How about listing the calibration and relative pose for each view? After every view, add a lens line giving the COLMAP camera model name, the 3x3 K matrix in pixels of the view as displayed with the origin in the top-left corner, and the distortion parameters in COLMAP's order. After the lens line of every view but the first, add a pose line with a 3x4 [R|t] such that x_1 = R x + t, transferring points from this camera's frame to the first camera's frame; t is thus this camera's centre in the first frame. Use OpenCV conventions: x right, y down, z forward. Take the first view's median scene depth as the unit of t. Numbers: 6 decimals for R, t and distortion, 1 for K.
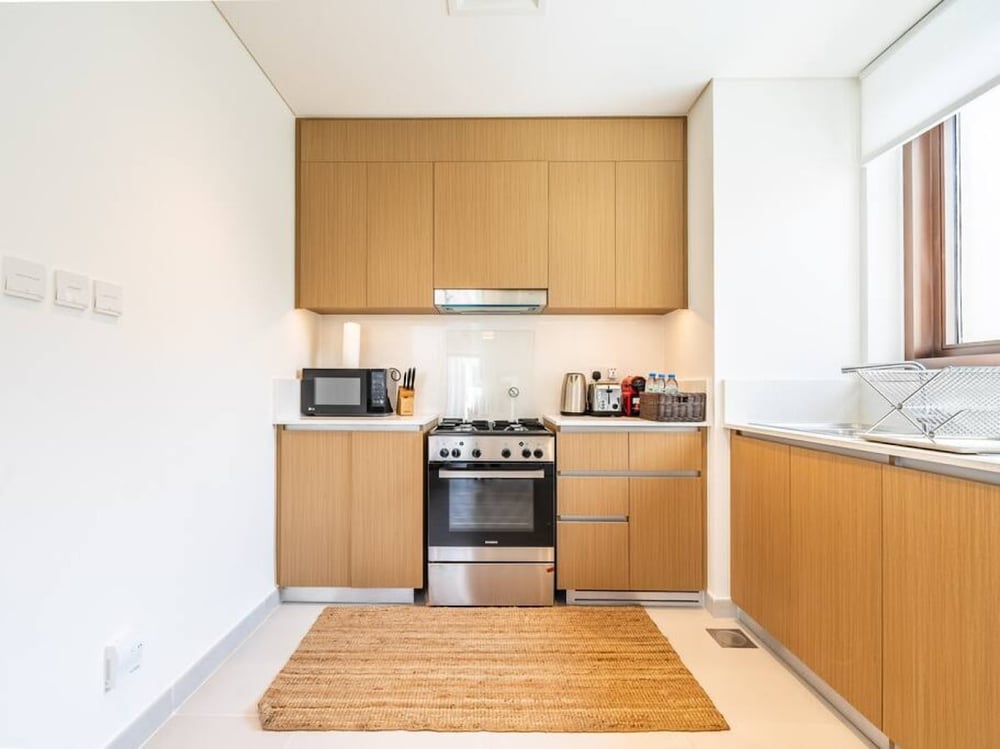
lens RADIAL K [[477.3, 0, 490.4], [0, 477.3, 379.5], [0, 0, 1]] dist [0.026905, -0.000410]
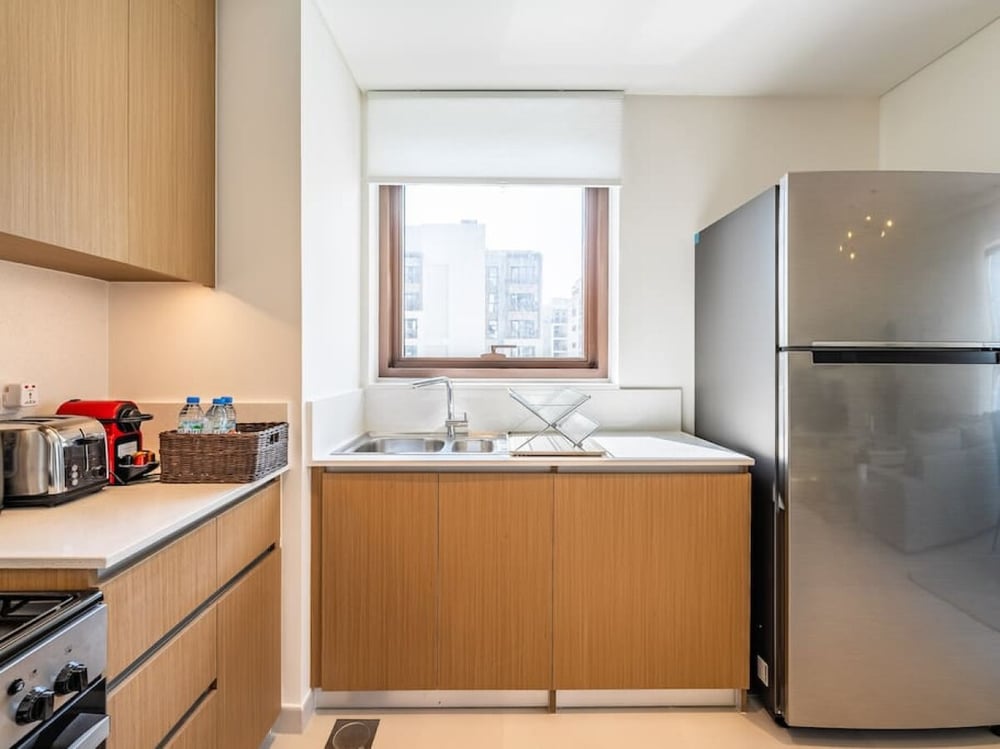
lens RADIAL K [[477.2, 0, 498.9], [0, 477.2, 355.4], [0, 0, 1]] dist [-0.001051, -0.000126]
pose [[-0.014560, 0.001344, 0.999893, -0.245139], [-0.020810, 0.999782, -0.001647, -0.075392], [-0.999677, -0.020832, -0.014529, 0.722249]]
